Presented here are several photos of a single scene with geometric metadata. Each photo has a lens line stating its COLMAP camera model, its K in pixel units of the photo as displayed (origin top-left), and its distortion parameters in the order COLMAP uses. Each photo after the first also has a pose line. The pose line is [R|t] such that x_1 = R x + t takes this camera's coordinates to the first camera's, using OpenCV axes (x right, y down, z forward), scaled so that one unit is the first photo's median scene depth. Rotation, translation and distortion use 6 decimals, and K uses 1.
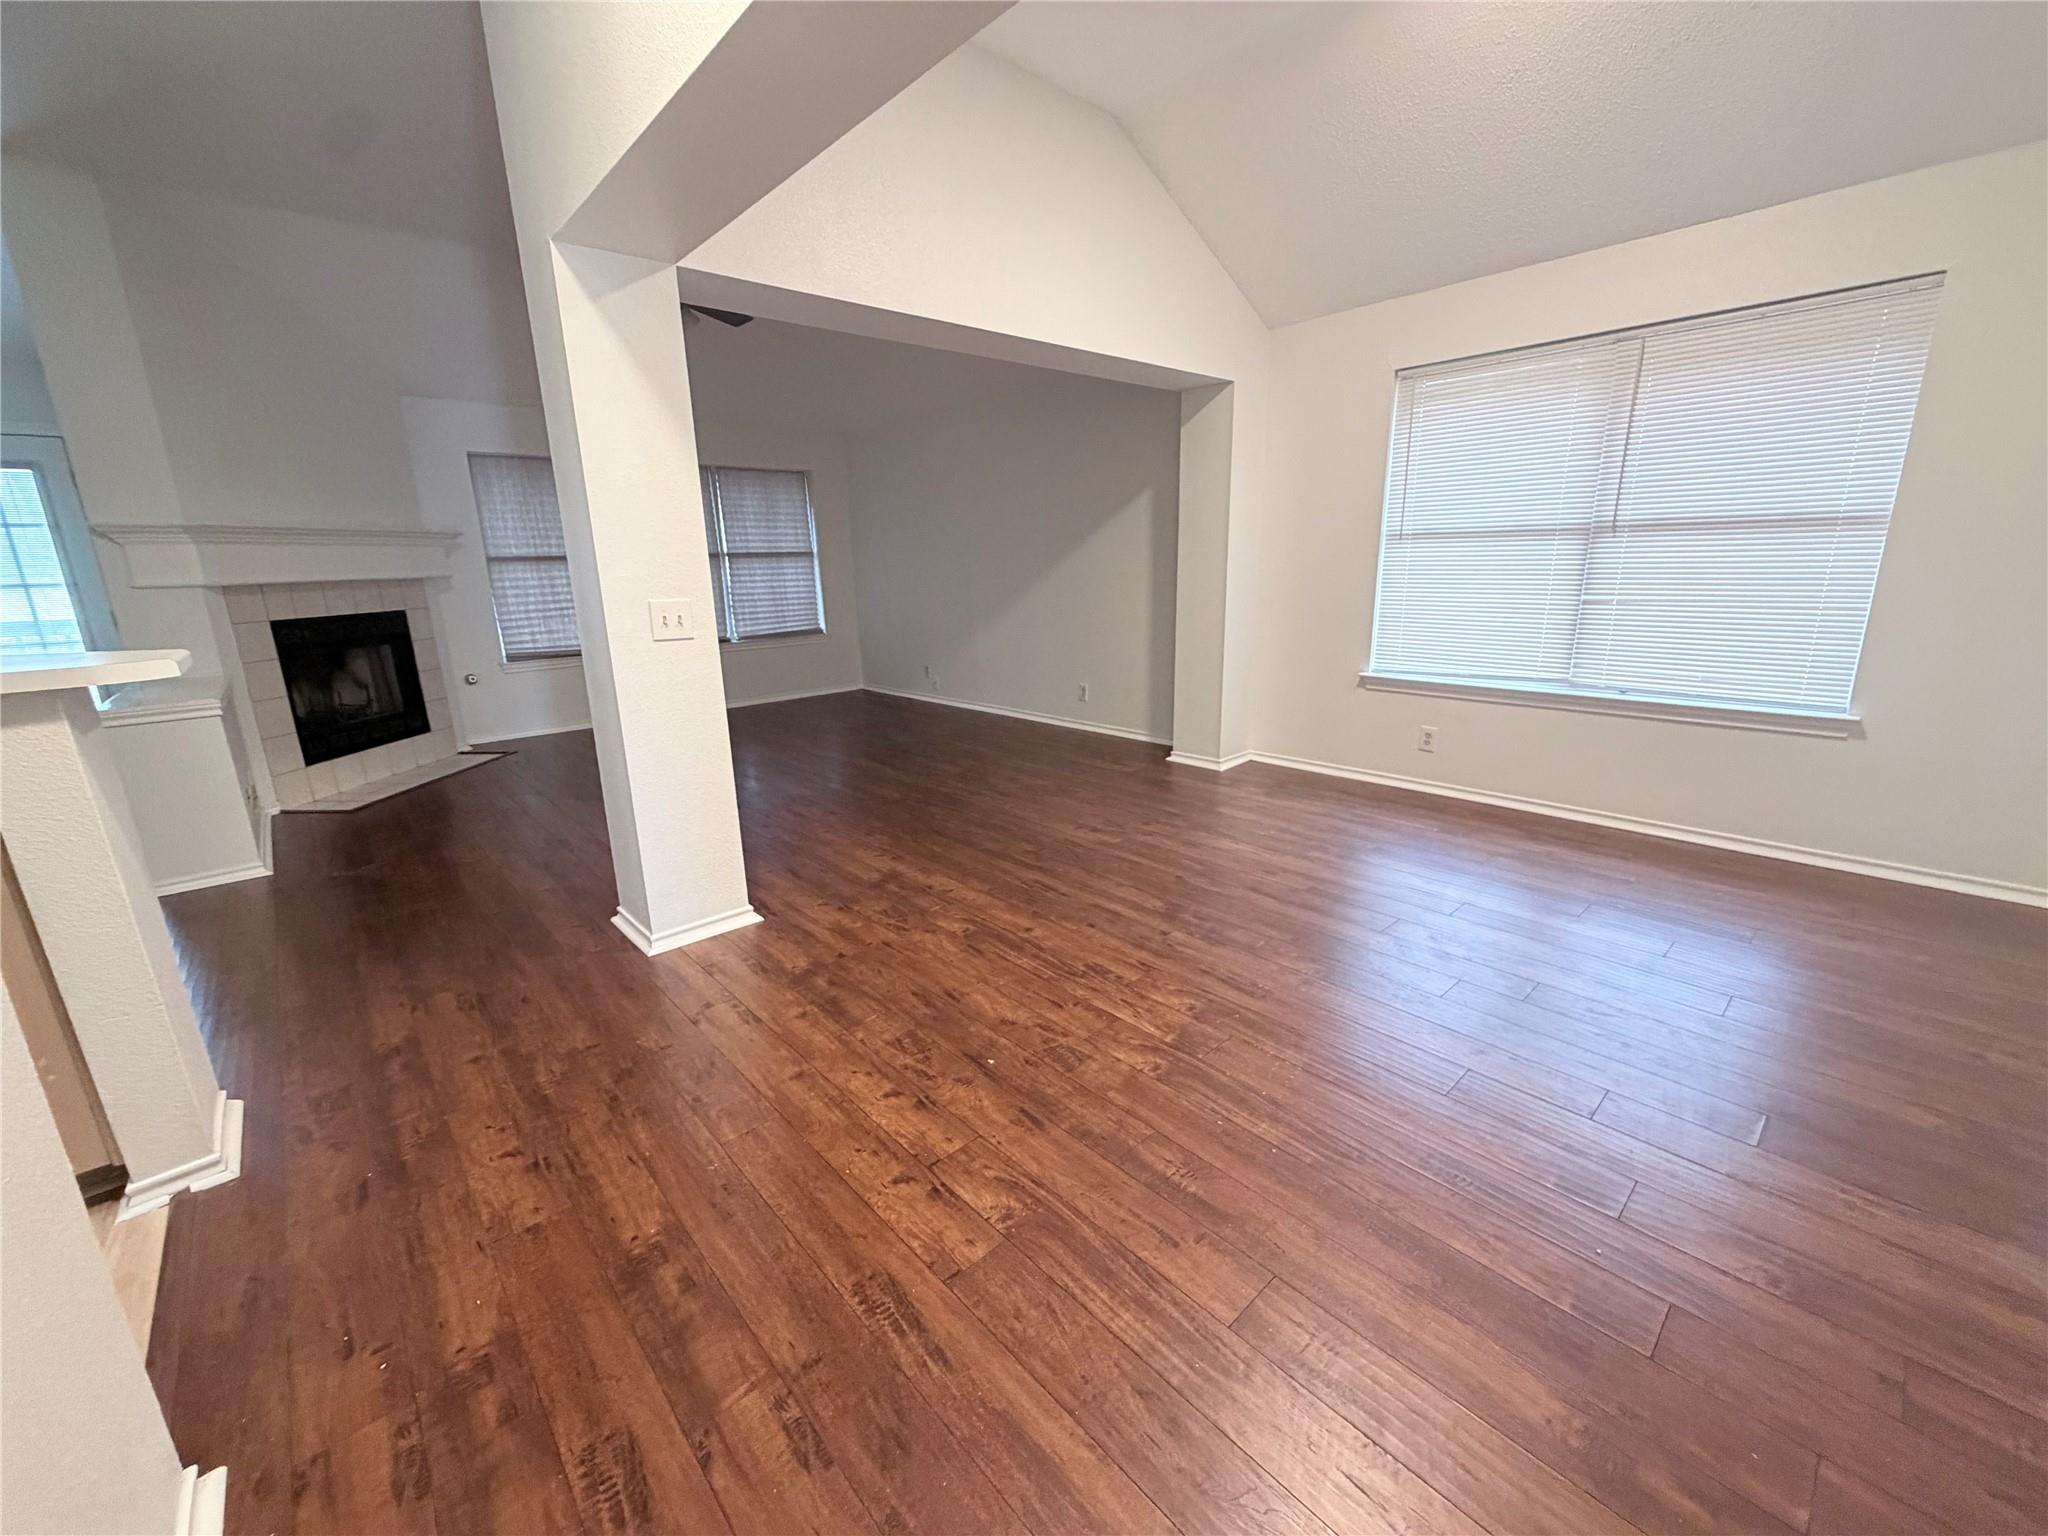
lens RADIAL K [[812.1, 0, 1014.1], [0, 812.1, 773.0], [0, 0, 1]] dist [-0.000474, -0.000945]
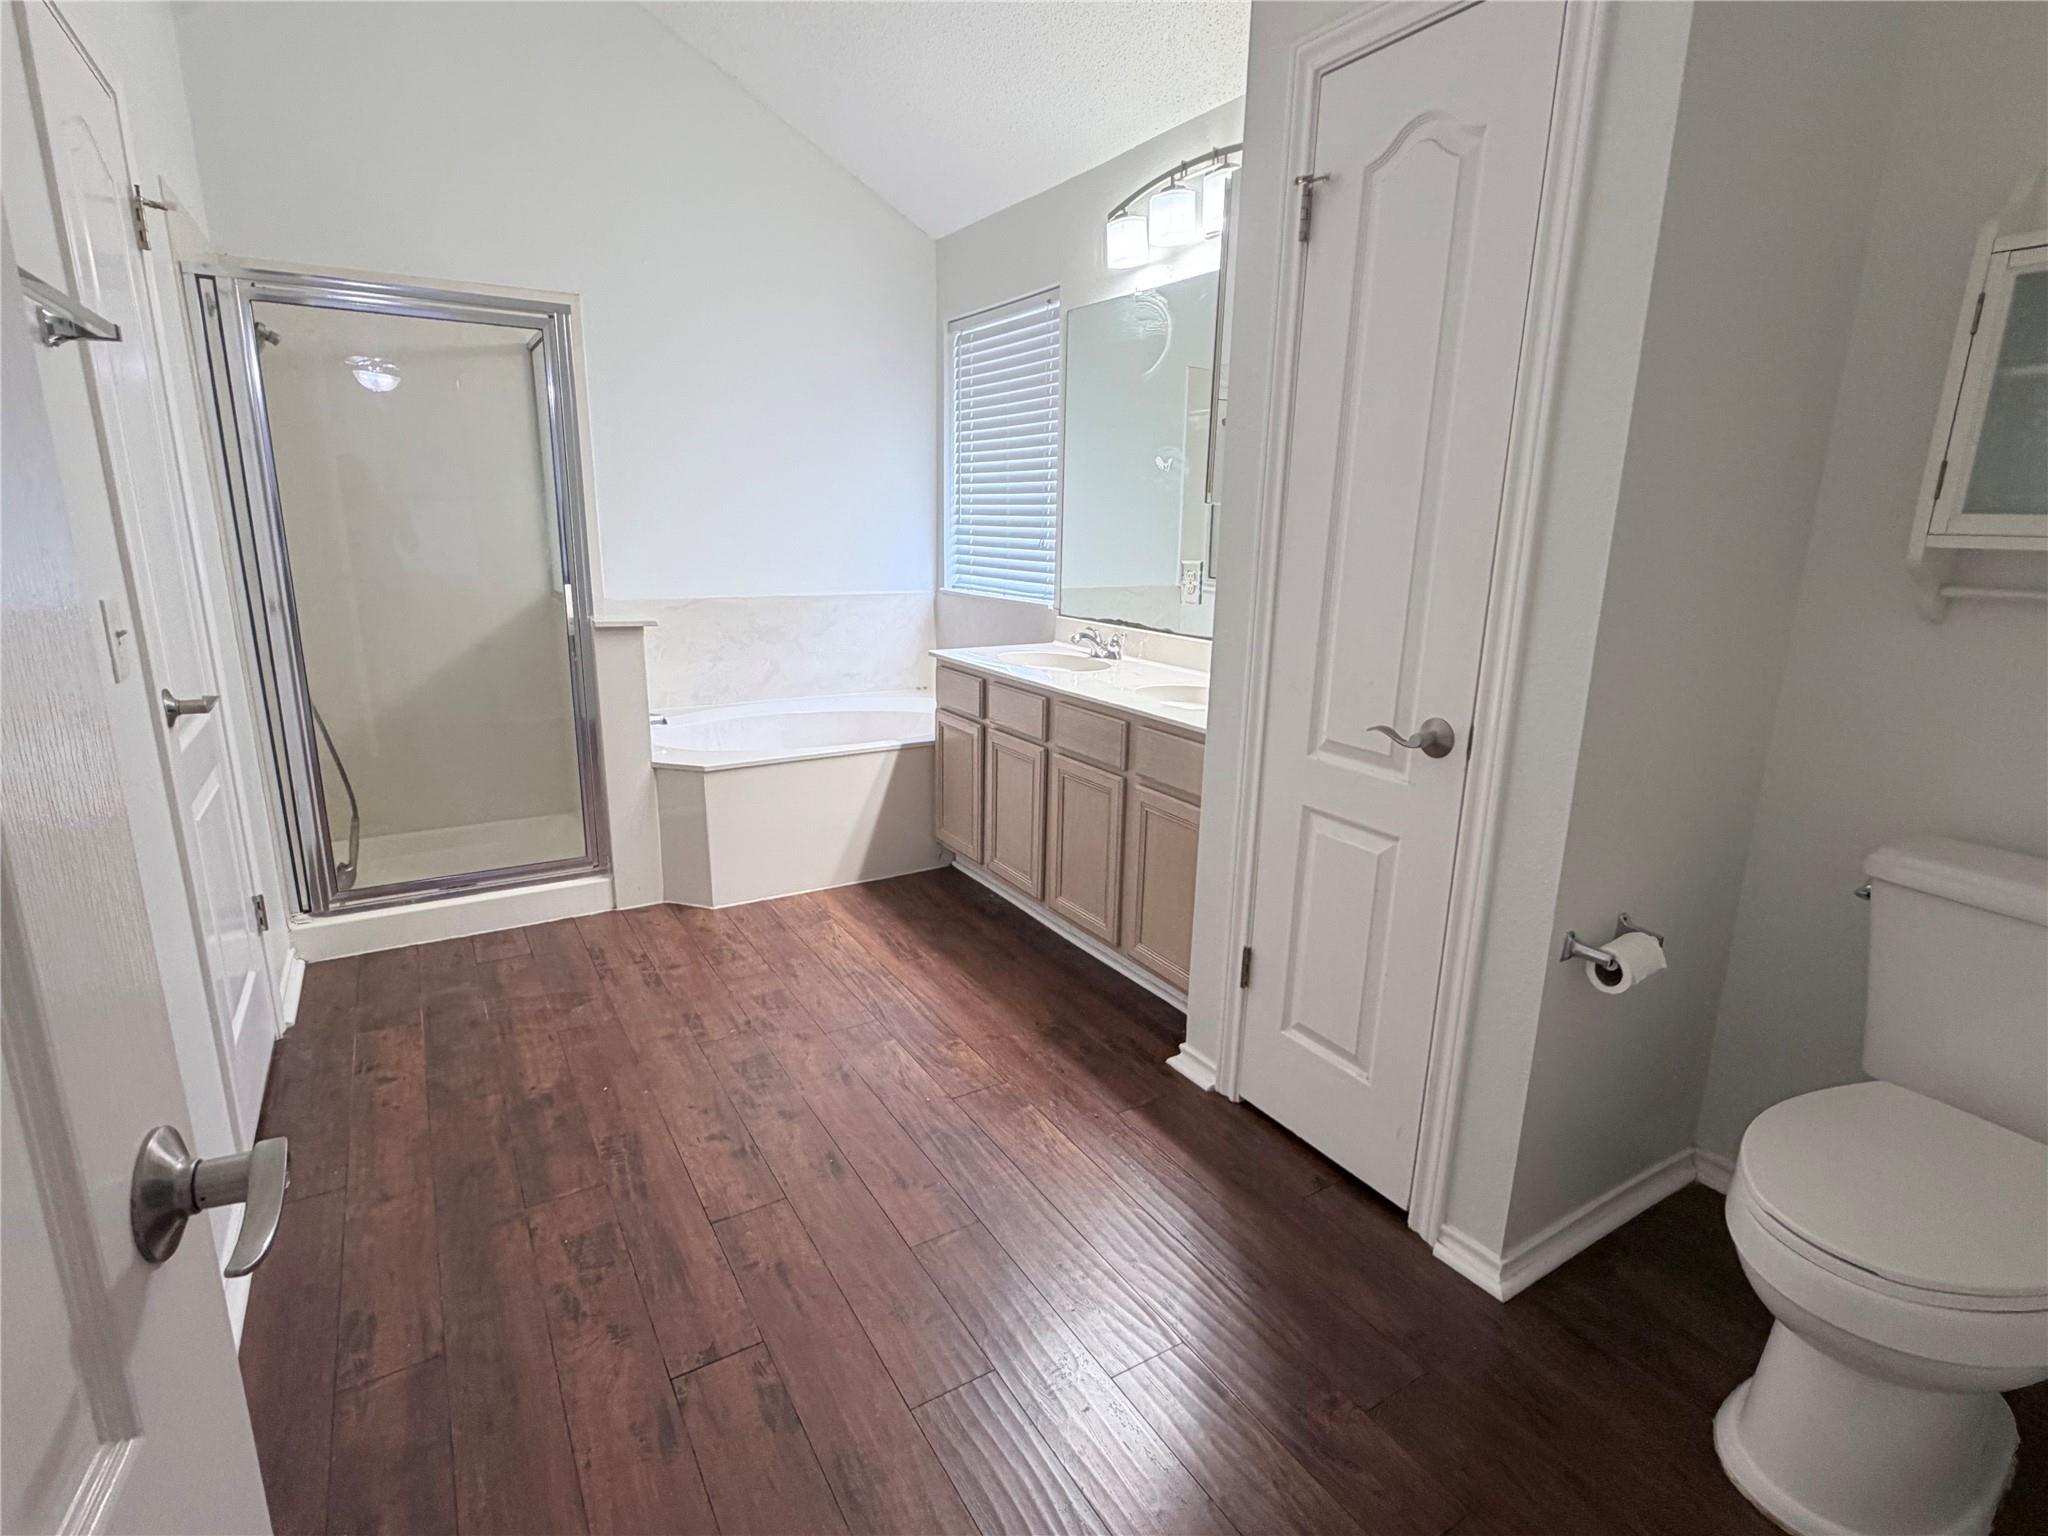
lens RADIAL K [[1007.6, 0, 1010.5], [0, 1007.6, 762.6], [0, 0, 1]] dist [0.002413, -0.000397]
pose [[-0.980891, -0.039134, 0.190581, -0.834784], [0.056171, 0.880886, 0.469984, -0.761448], [-0.186272, 0.471708, -0.861855, 2.819250]]
